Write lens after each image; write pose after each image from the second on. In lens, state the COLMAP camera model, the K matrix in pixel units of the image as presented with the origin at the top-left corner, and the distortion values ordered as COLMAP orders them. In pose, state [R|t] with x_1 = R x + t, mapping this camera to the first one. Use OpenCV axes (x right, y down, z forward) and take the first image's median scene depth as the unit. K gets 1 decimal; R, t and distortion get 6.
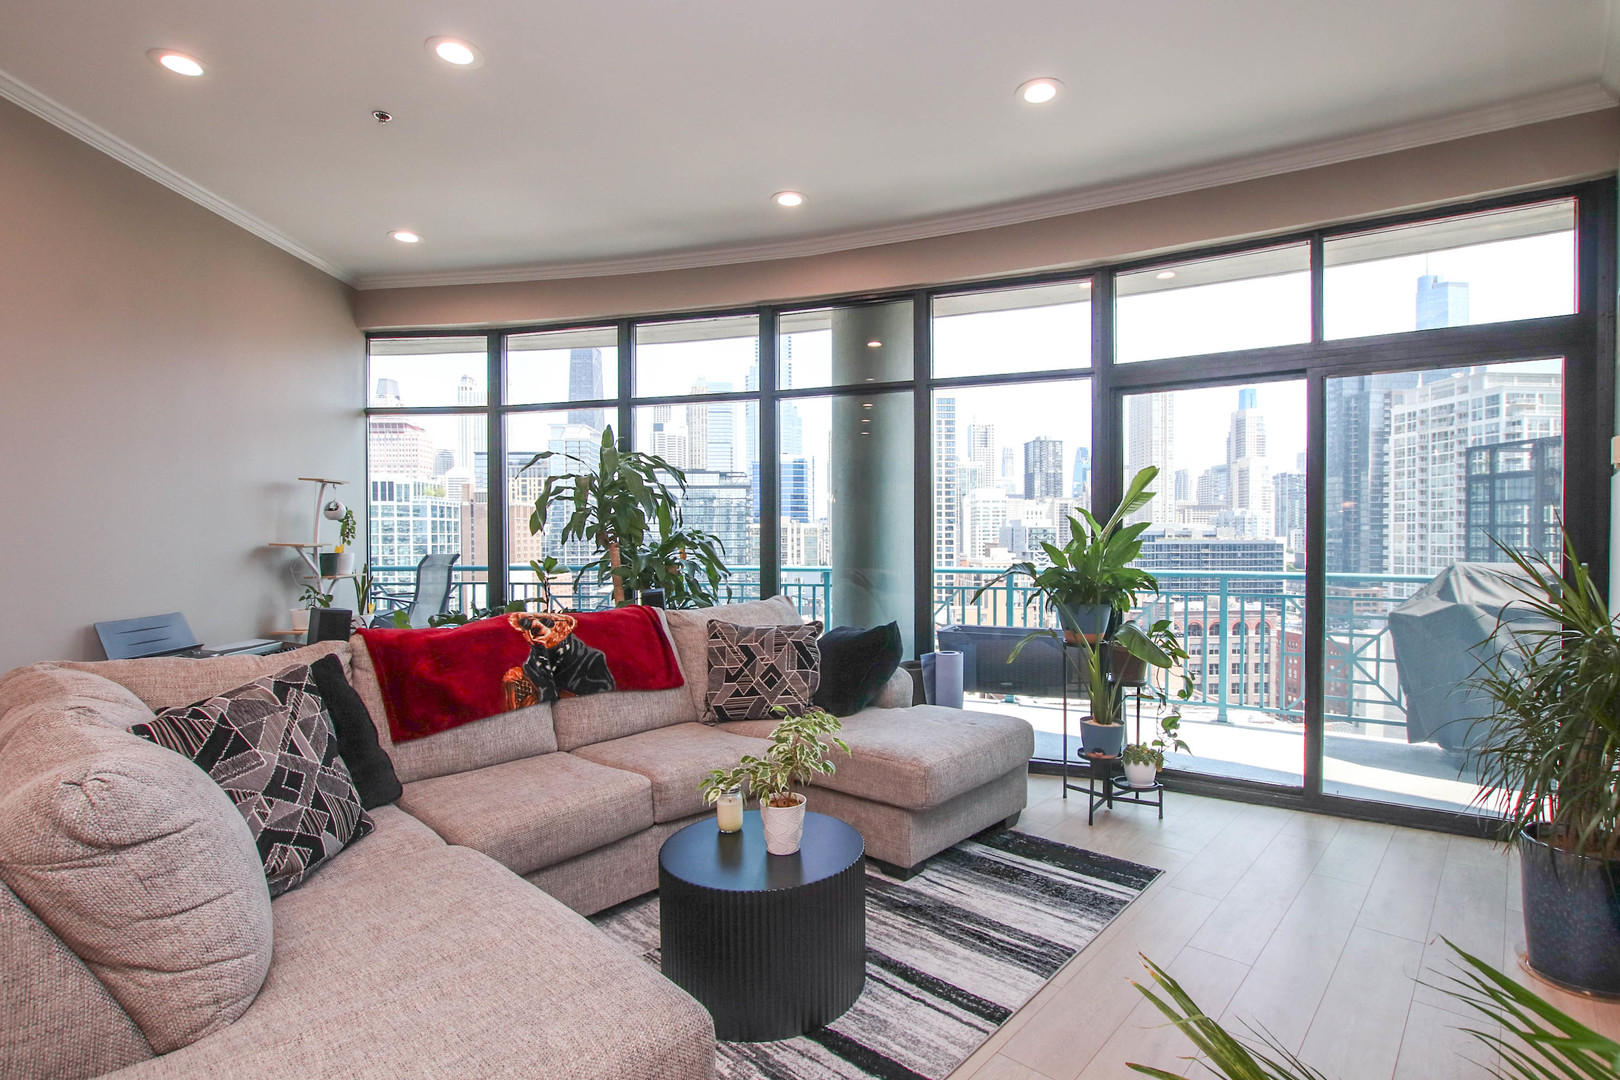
lens RADIAL K [[770.5, 0, 853.4], [0, 770.5, 550.3], [0, 0, 1]] dist [-0.028551, 0.003415]
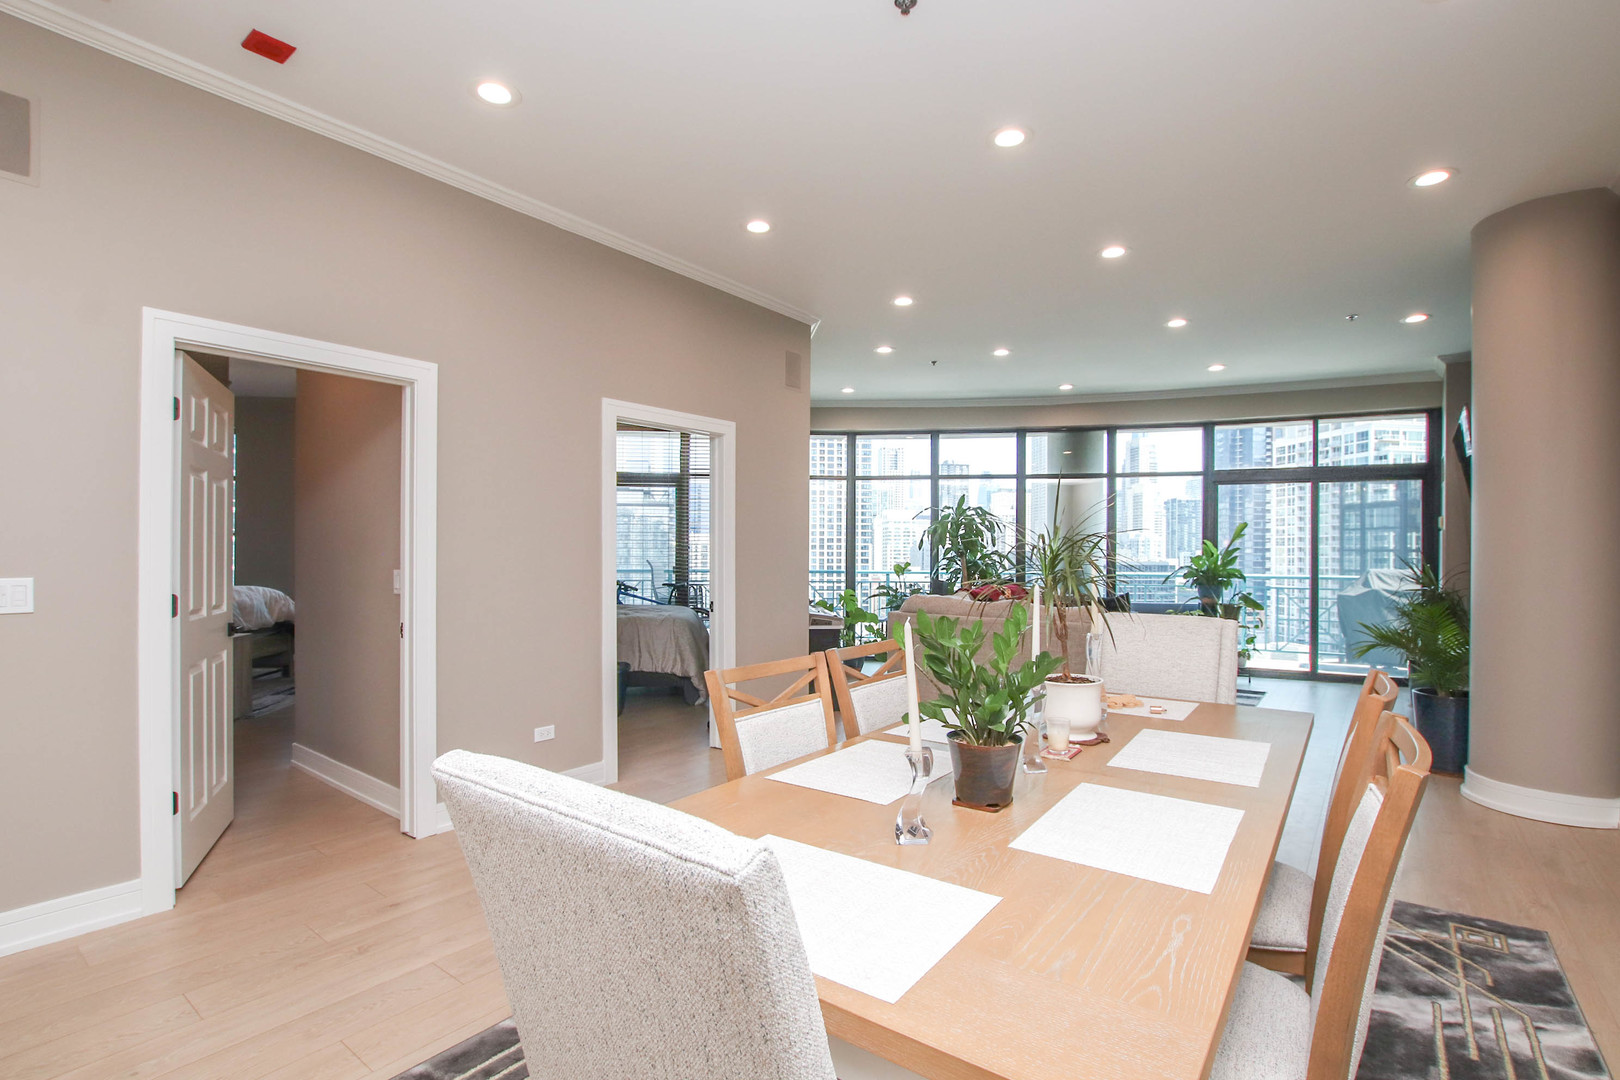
lens RADIAL K [[770.5, 0, 827.0], [0, 770.5, 553.5], [0, 0, 1]] dist [-0.028551, 0.003415]
pose [[0.995837, 0.009007, 0.090707, -0.740820], [-0.007192, 0.999768, -0.020320, 0.023321], [-0.090869, 0.019583, 0.995670, -0.789879]]
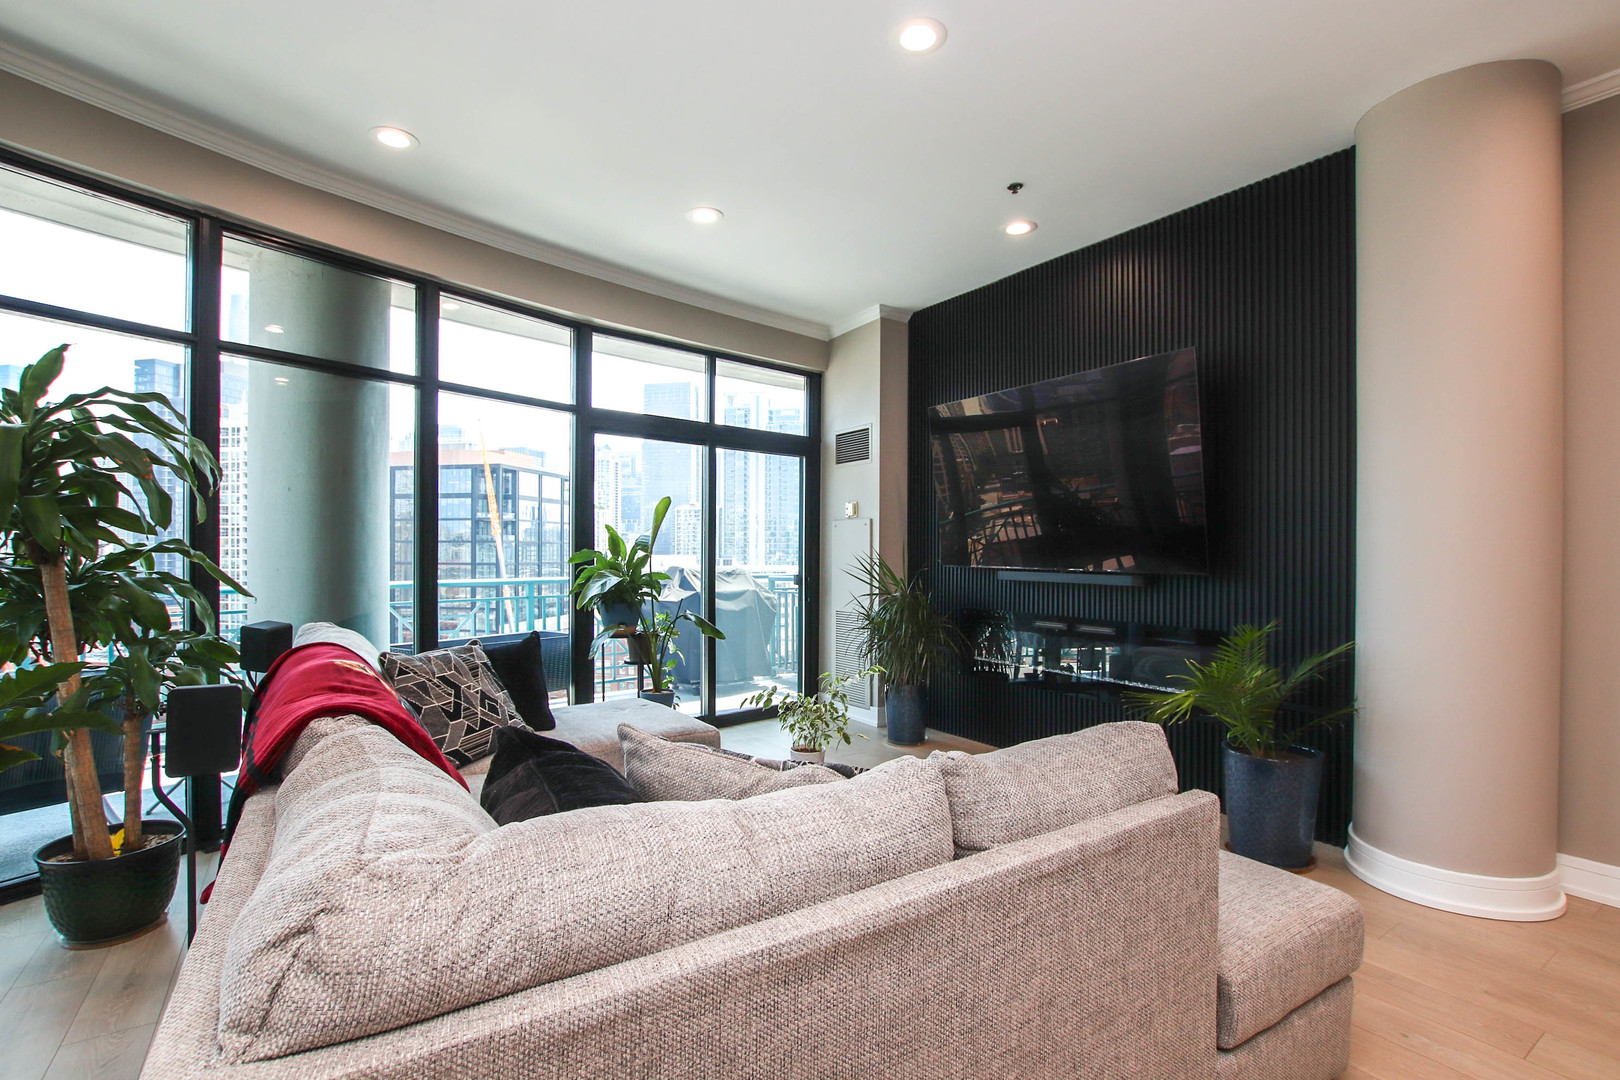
lens RADIAL K [[770.5, 0, 811.3], [0, 770.5, 551.6], [0, 0, 1]] dist [-0.028551, 0.003415]
pose [[0.259934, 0.002287, 0.965624, -0.633156], [0.016310, 0.999844, -0.006758, 0.000540], [-0.965489, 0.017506, 0.259856, 0.300811]]
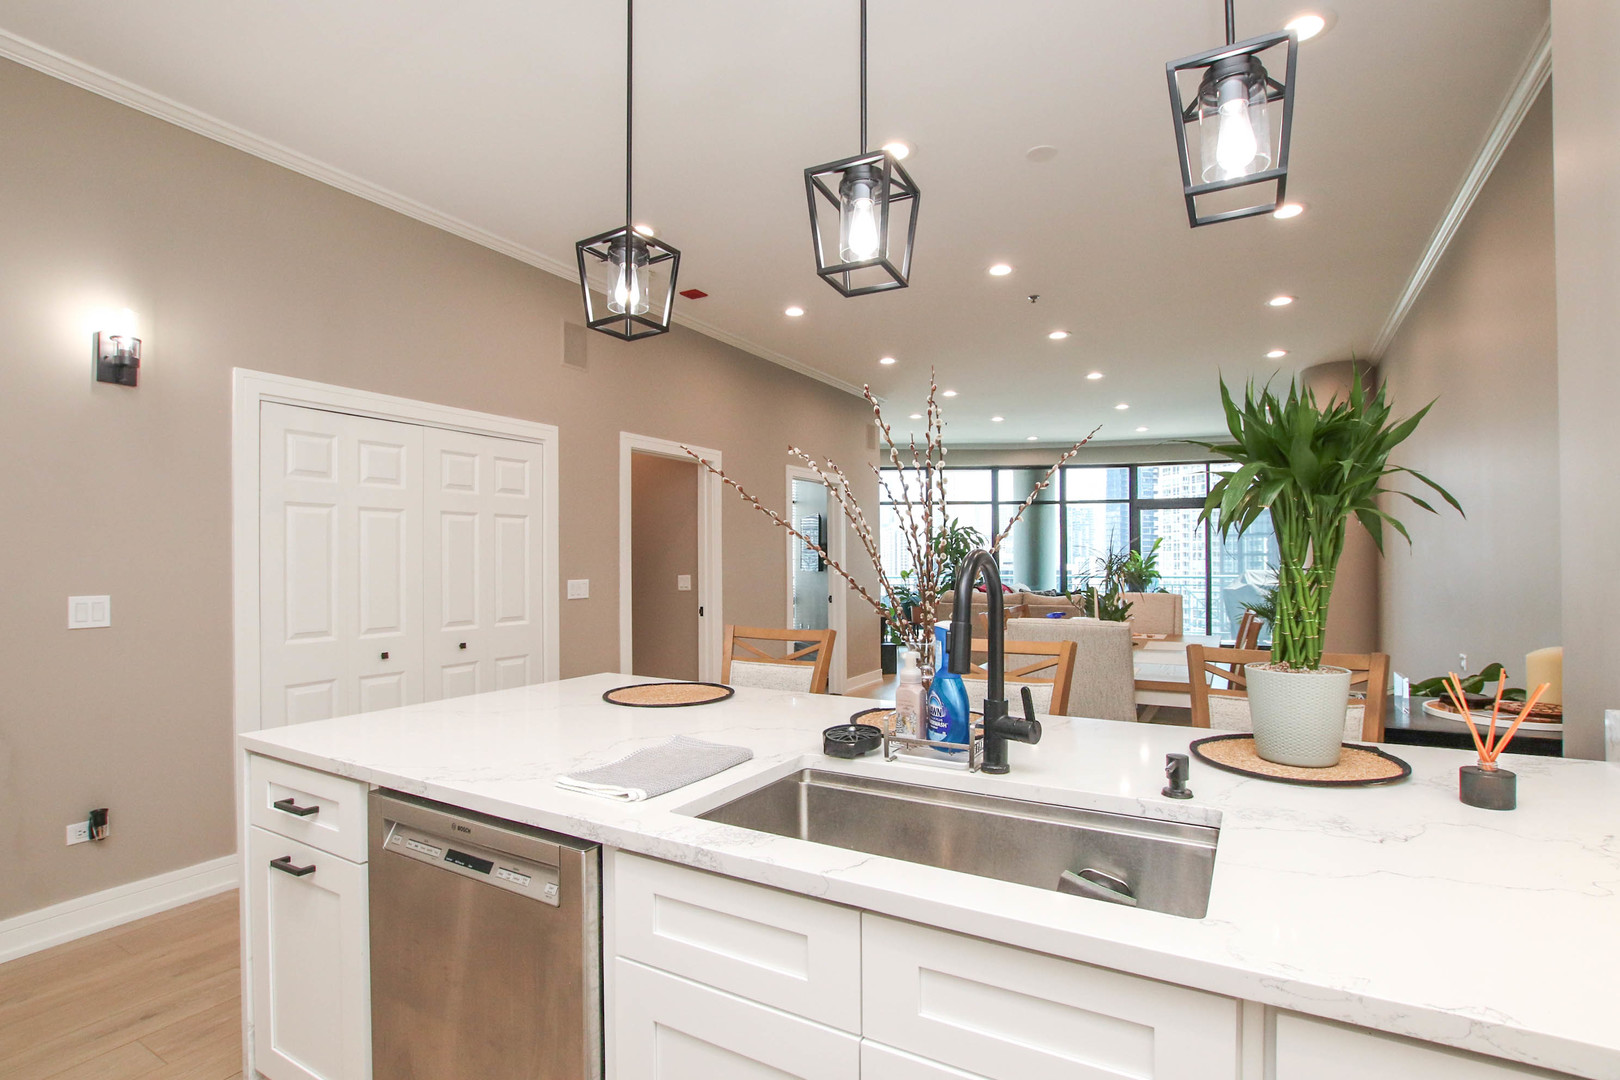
lens RADIAL K [[770.5, 0, 806.7], [0, 770.5, 551.9], [0, 0, 1]] dist [-0.028551, 0.003415]
pose [[0.982248, -0.001958, 0.187574, -1.159317], [0.008851, 0.999315, -0.035922, 0.034331], [-0.187376, 0.036945, 0.981593, -1.275046]]
